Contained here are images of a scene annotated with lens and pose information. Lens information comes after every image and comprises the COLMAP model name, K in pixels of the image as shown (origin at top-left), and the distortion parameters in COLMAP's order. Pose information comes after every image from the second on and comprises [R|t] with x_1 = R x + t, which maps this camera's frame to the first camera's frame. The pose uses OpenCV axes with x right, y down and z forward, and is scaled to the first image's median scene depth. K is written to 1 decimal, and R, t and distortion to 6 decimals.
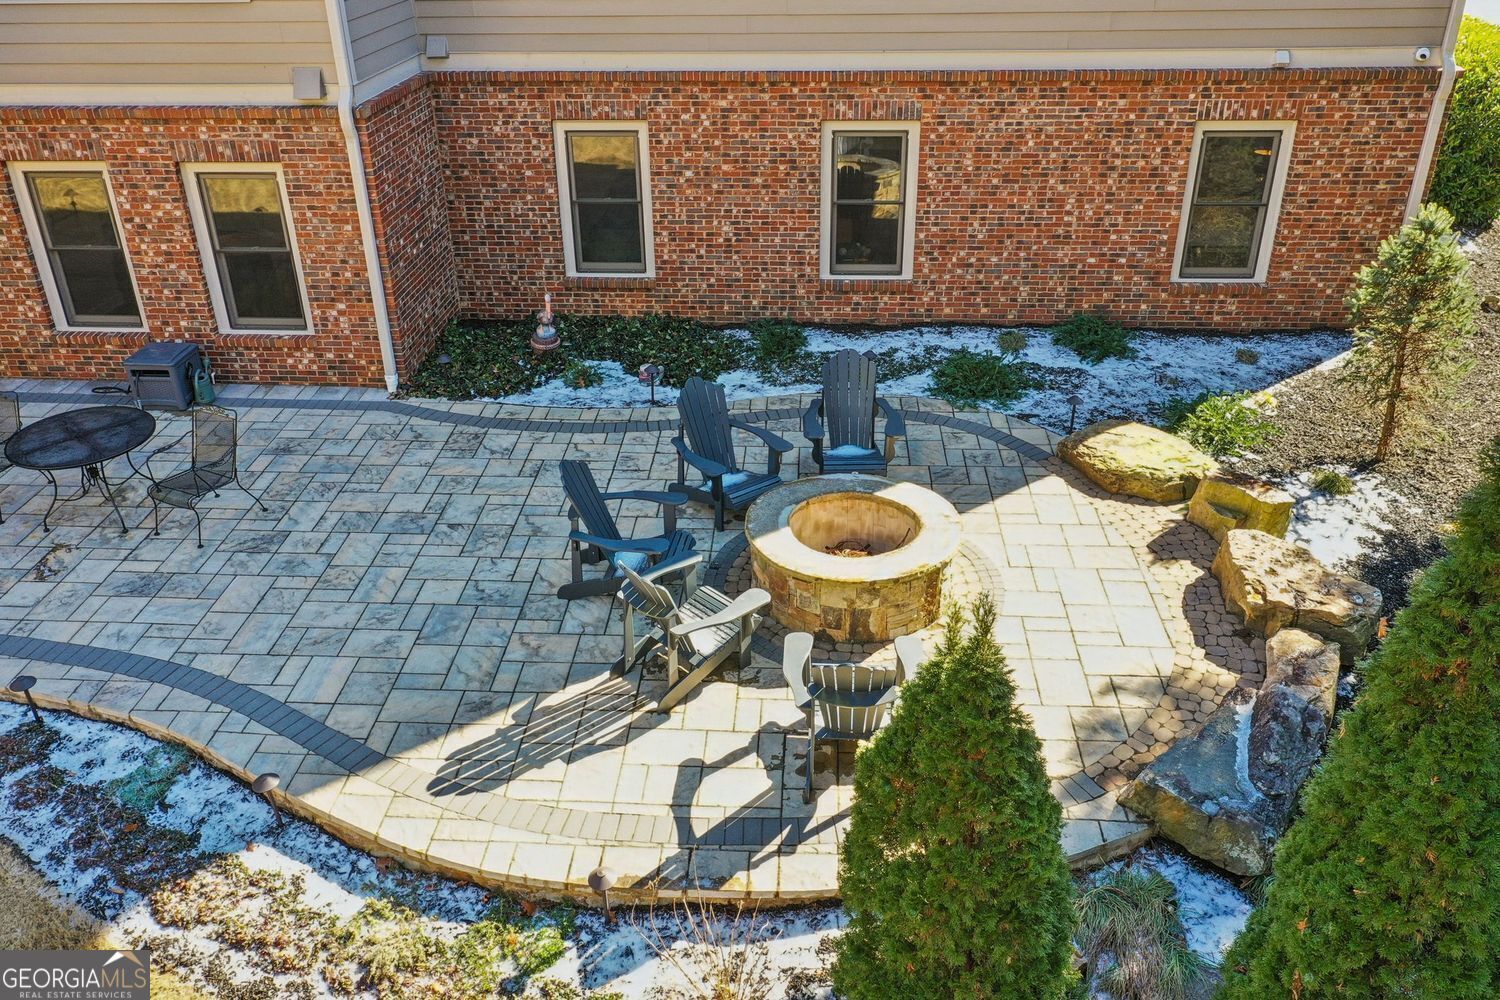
lens RADIAL K [[1205.9, 0, 748.6], [0, 1205.9, 485.3], [0, 0, 1]] dist [0.006248, -0.001765]
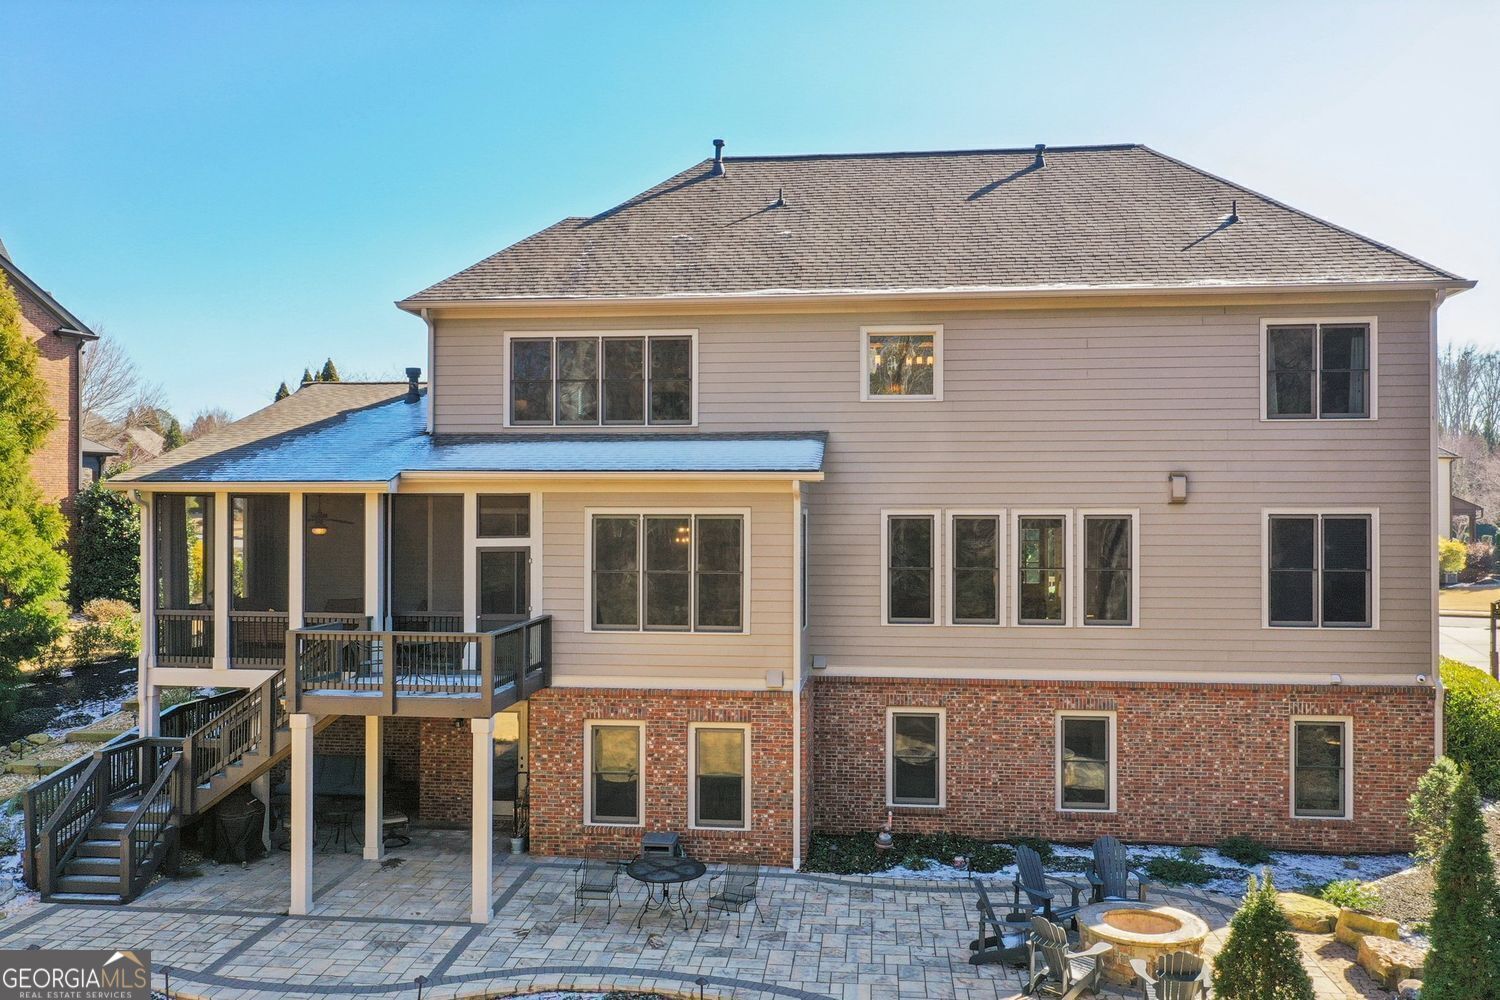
lens RADIAL K [[1194.8, 0, 760.8], [0, 1194.8, 497.7], [0, 0, 1]] dist [0.003332, 0.004693]
pose [[0.999073, 0.015858, -0.040010, -0.287732], [-0.033195, 0.875628, -0.481844, 0.247903], [0.027393, 0.482726, 0.875343, -0.585201]]
